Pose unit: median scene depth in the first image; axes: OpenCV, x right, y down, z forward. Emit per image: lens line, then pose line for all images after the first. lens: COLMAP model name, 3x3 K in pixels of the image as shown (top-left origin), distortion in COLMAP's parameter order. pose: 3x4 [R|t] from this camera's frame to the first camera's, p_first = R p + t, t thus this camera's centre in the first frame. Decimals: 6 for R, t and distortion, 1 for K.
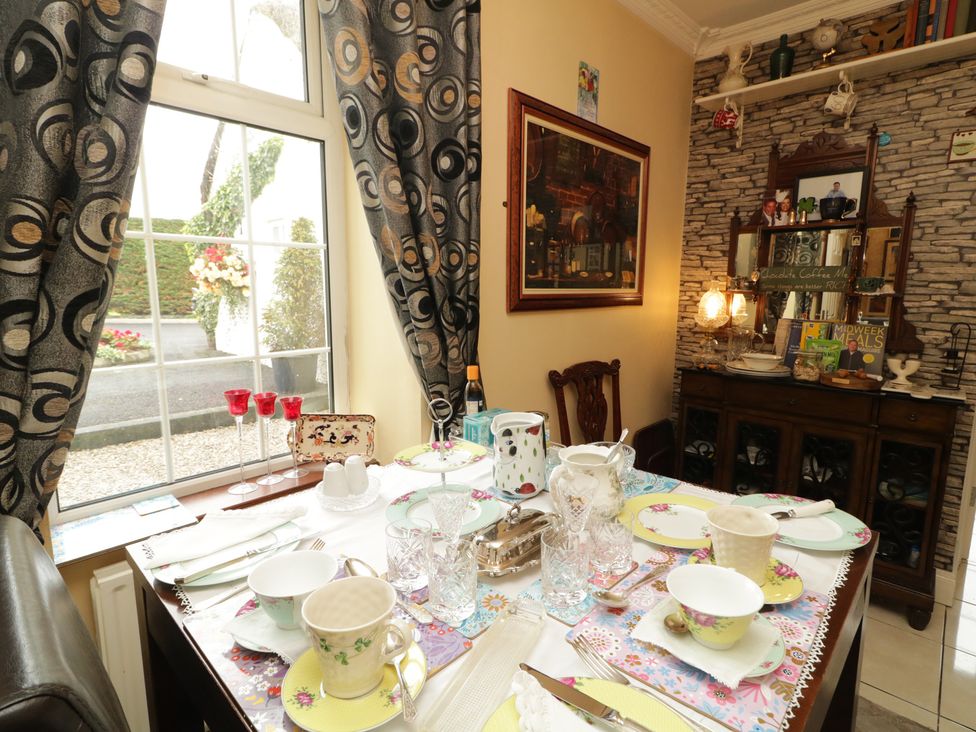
lens RADIAL K [[521.9, 0, 481.5], [0, 521.9, 364.3], [0, 0, 1]] dist [0.002109, 0.001555]
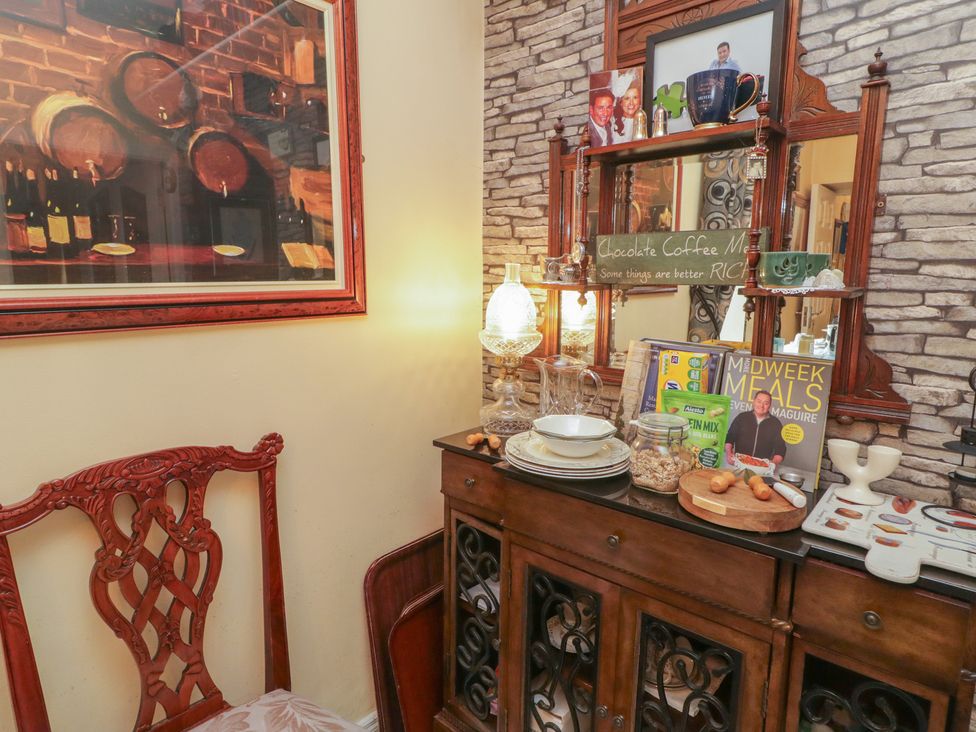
lens RADIAL K [[572.0, 0, 488.4], [0, 572.0, 363.2], [0, 0, 1]] dist [0.003823, -0.001148]
pose [[0.999574, -0.012394, 0.026432, 0.501681], [0.012196, 0.999896, 0.007659, -0.084483], [-0.026524, -0.007334, 0.999621, 0.554141]]
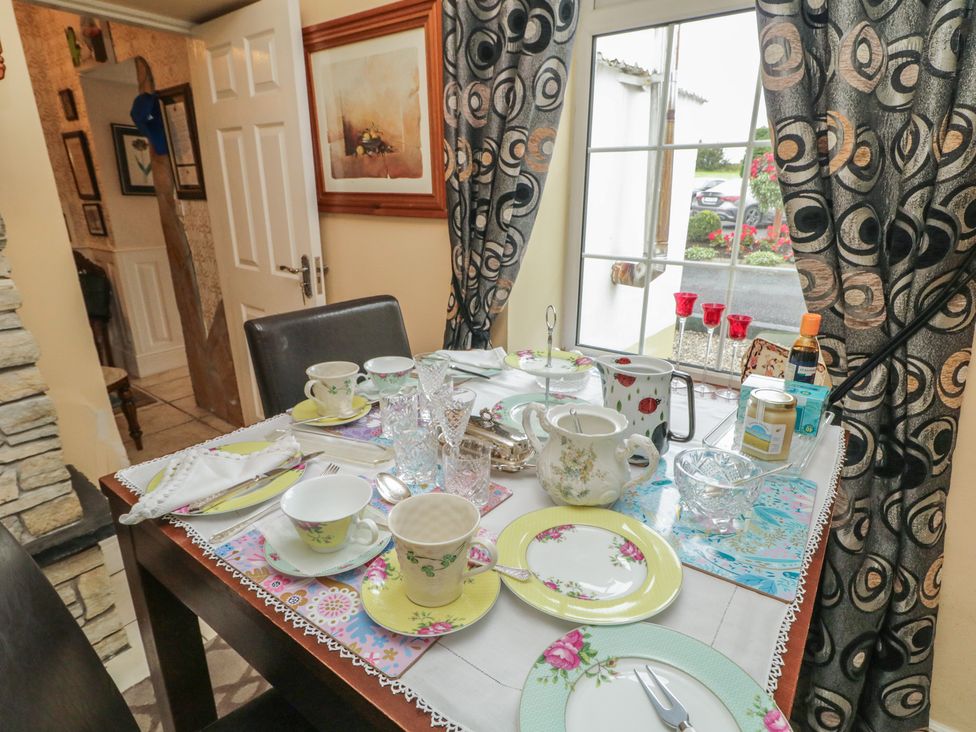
lens RADIAL K [[521.9, 0, 487.7], [0, 521.9, 364.4], [0, 0, 1]] dist [0.002109, 0.001555]
pose [[0.113628, 0.312091, -0.943233, 0.403903], [-0.152785, 0.943577, 0.293800, -0.048036], [0.981705, 0.110728, 0.154899, 0.337258]]
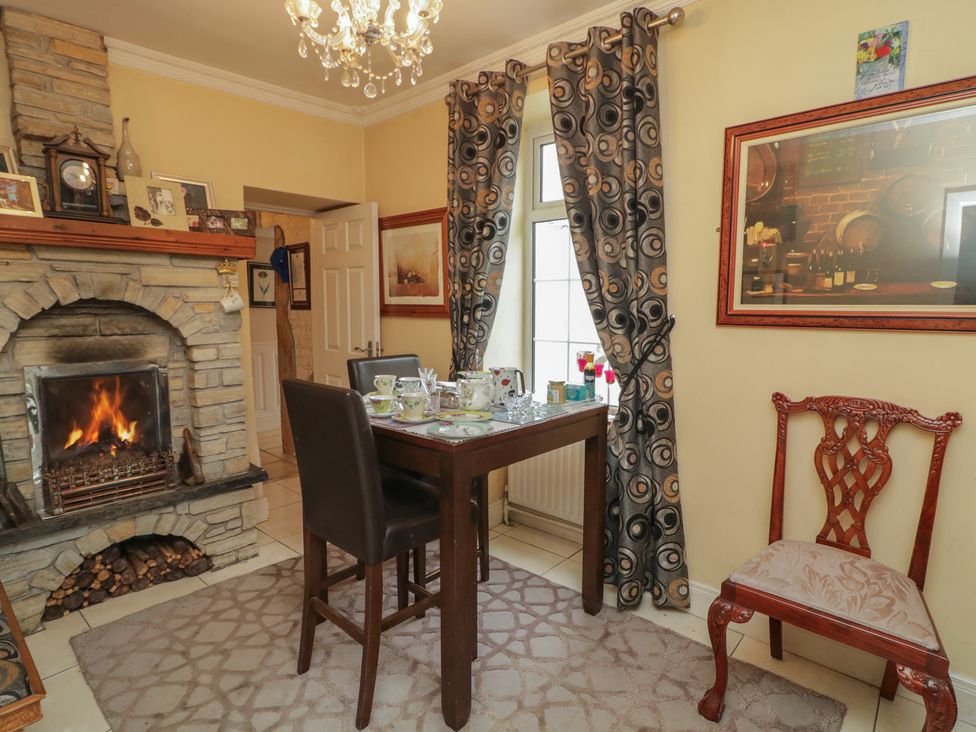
lens RADIAL K [[521.9, 0, 483.7], [0, 521.9, 361.3], [0, 0, 1]] dist [0.002109, 0.001555]
pose [[0.019904, 0.108312, -0.993918, 1.023117], [-0.148615, 0.983391, 0.104188, -0.060331], [0.988695, 0.145637, 0.035670, 0.432483]]
